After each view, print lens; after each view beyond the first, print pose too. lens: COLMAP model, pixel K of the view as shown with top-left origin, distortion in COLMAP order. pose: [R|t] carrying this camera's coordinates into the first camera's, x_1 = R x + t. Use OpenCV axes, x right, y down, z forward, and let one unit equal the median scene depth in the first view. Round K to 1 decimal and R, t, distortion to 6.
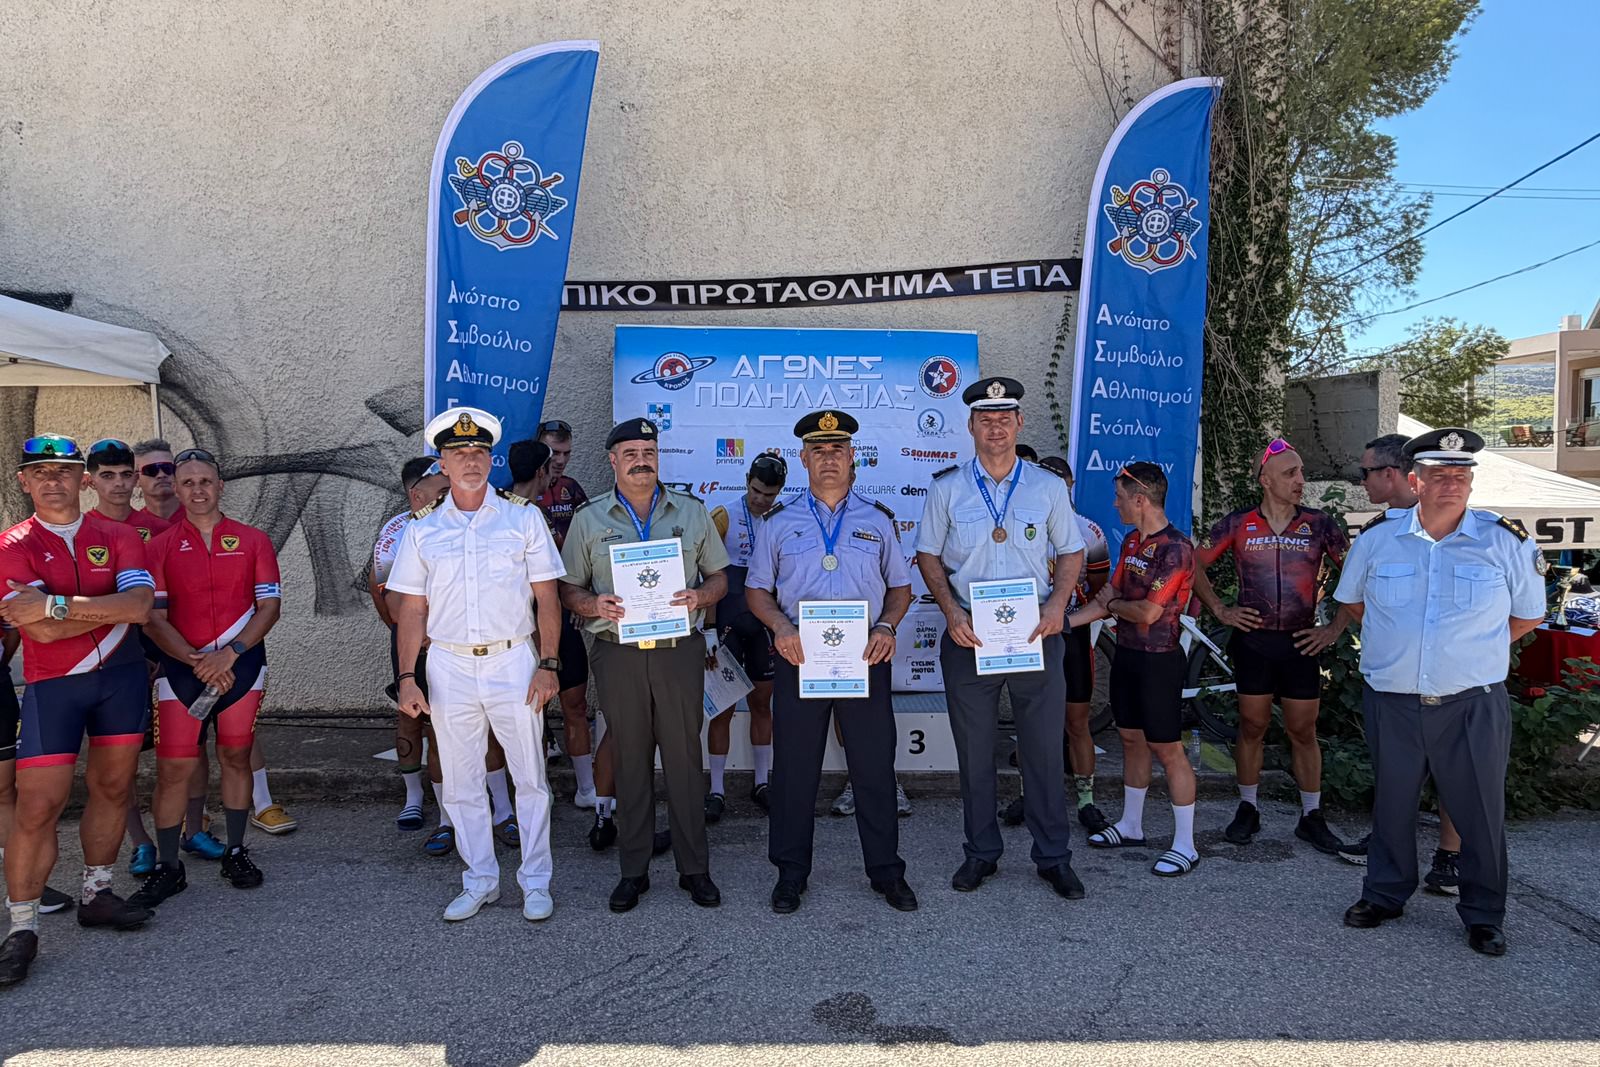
lens RADIAL K [[1107.7, 0, 807.1], [0, 1107.7, 570.6], [0, 0, 1]] dist [-0.025349, 0.044505]
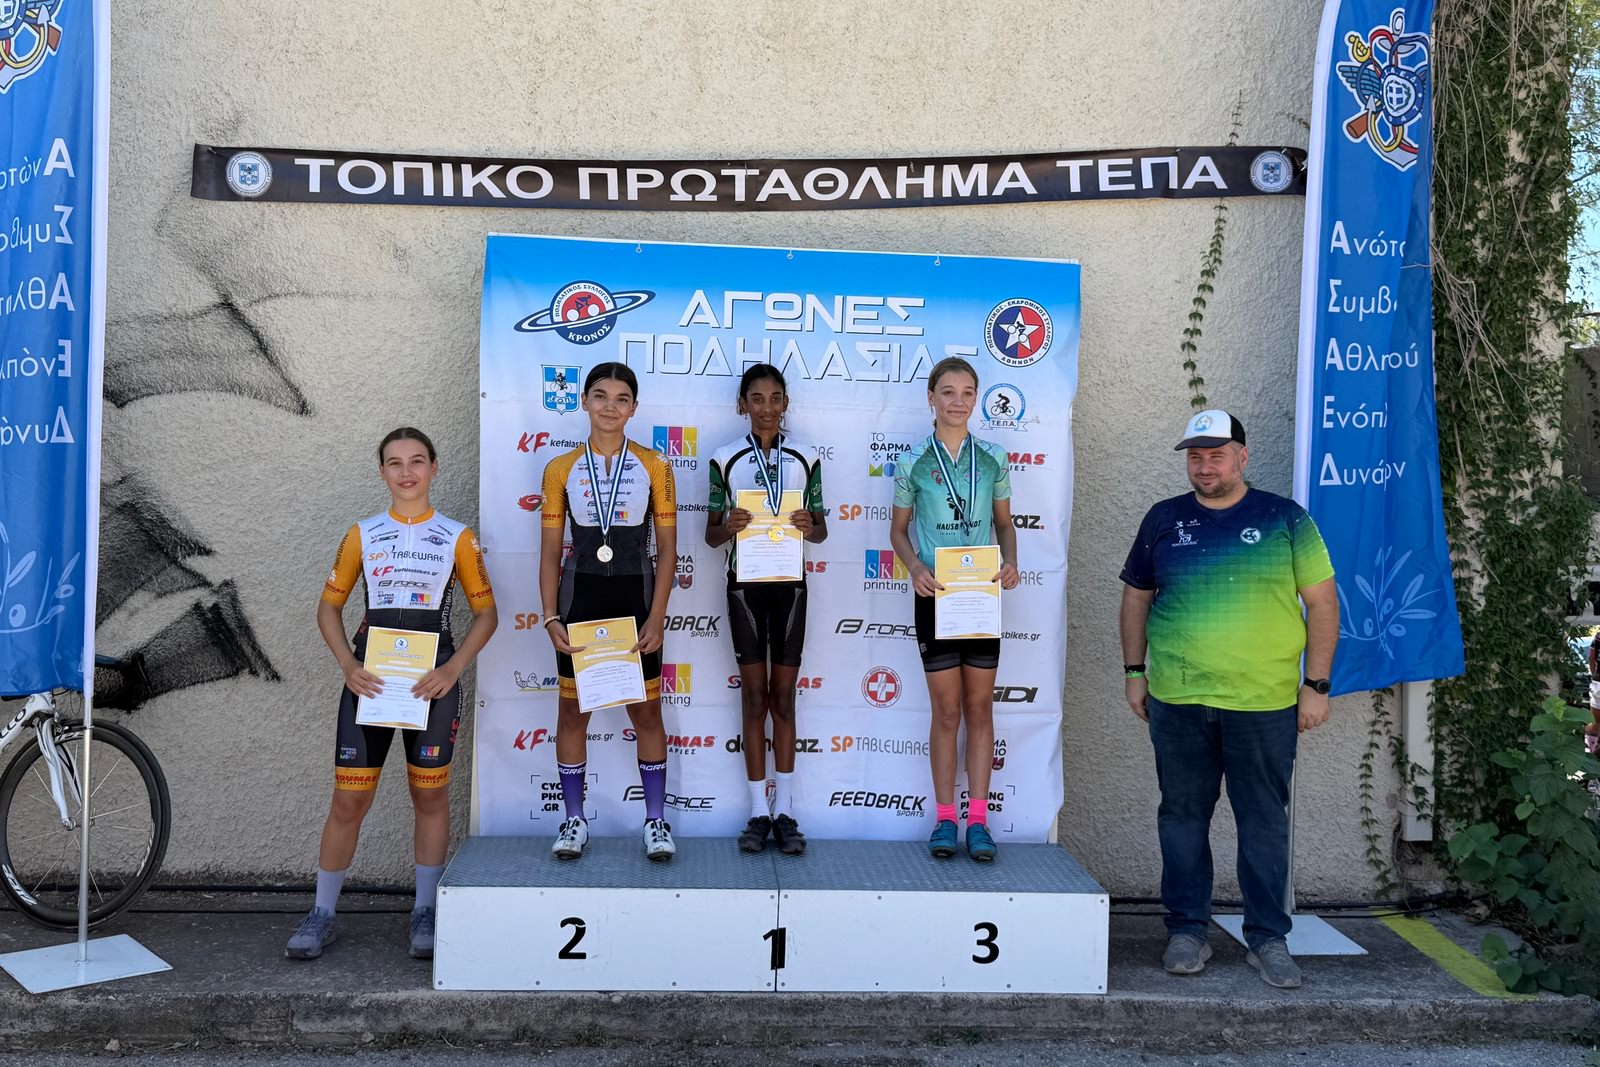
lens RADIAL K [[1633.1, 0, 792.9], [0, 1633.1, 512.8], [0, 0, 1]] dist [0.049122, 0.000000]
pose [[0.998123, 0.018787, 0.058284, -0.053872], [-0.015598, 0.998381, -0.054692, -0.023167], [-0.059217, 0.053680, 0.996801, 0.107765]]
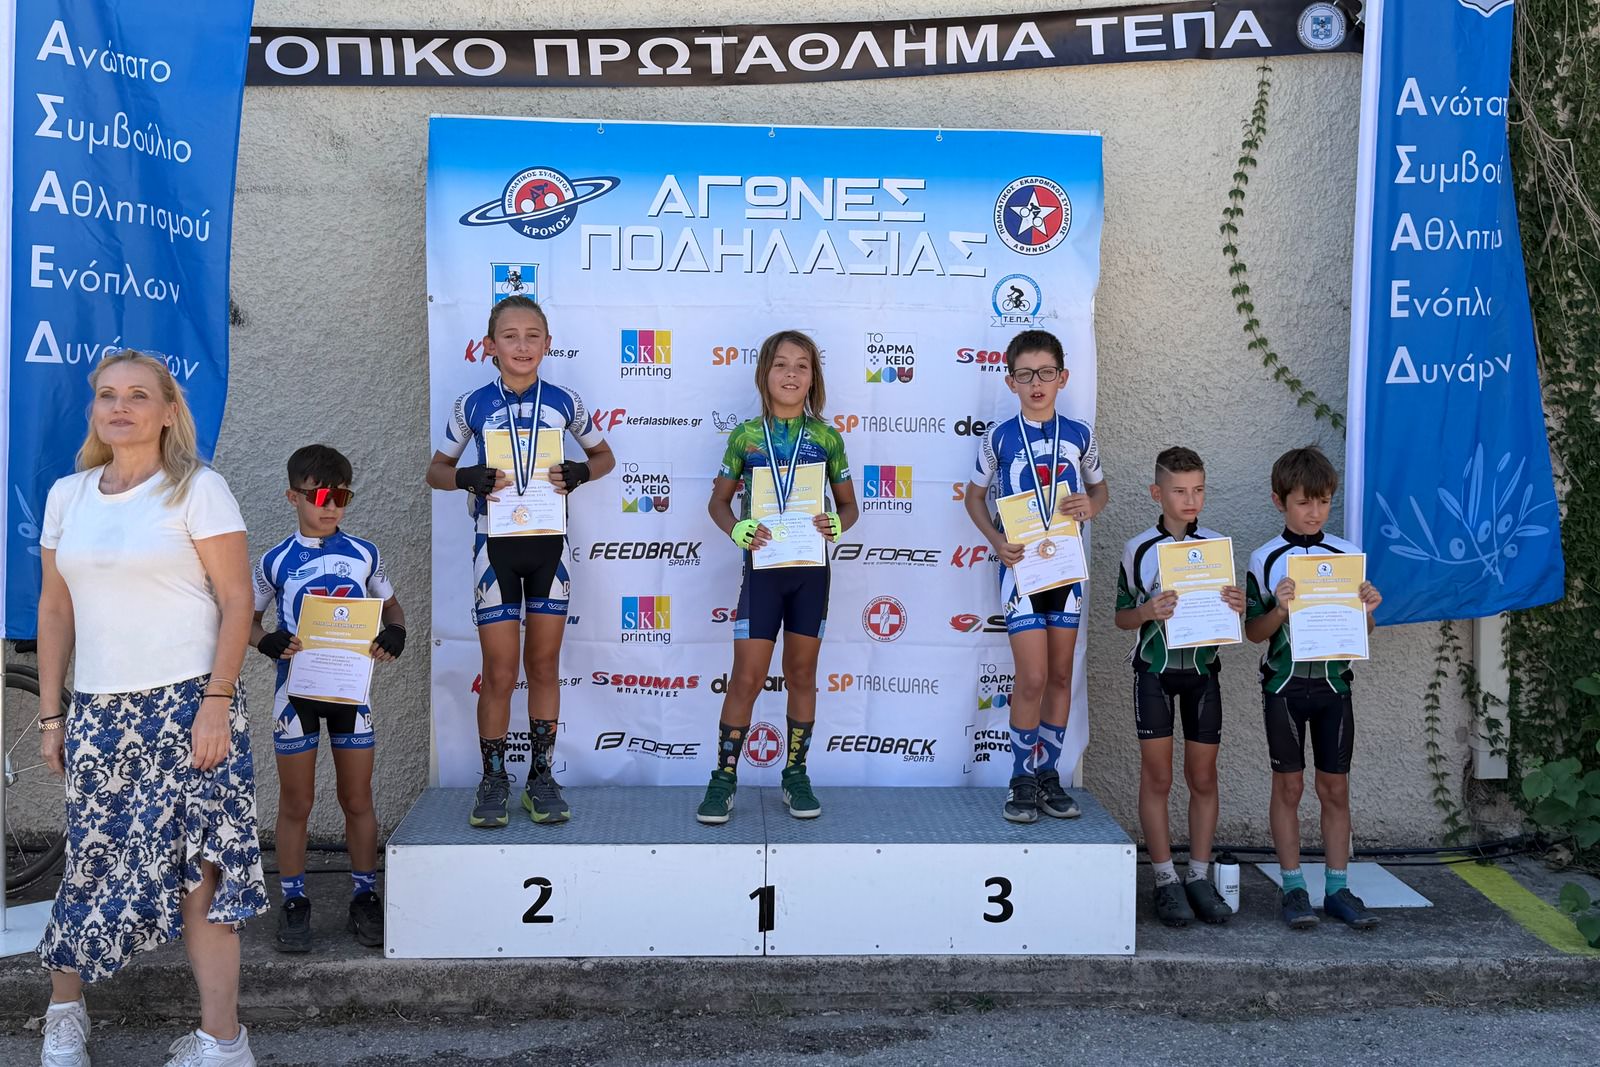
lens RADIAL K [[1706.9, 0, 800.7], [0, 1706.9, 508.5], [0, 0, 1]] dist [0.052718, 0.000000]
pose [[0.999539, -0.000478, 0.030368, -0.018494], [0.000859, 0.999921, -0.012552, -0.020522], [-0.030360, 0.012573, 0.999460, 0.163659]]
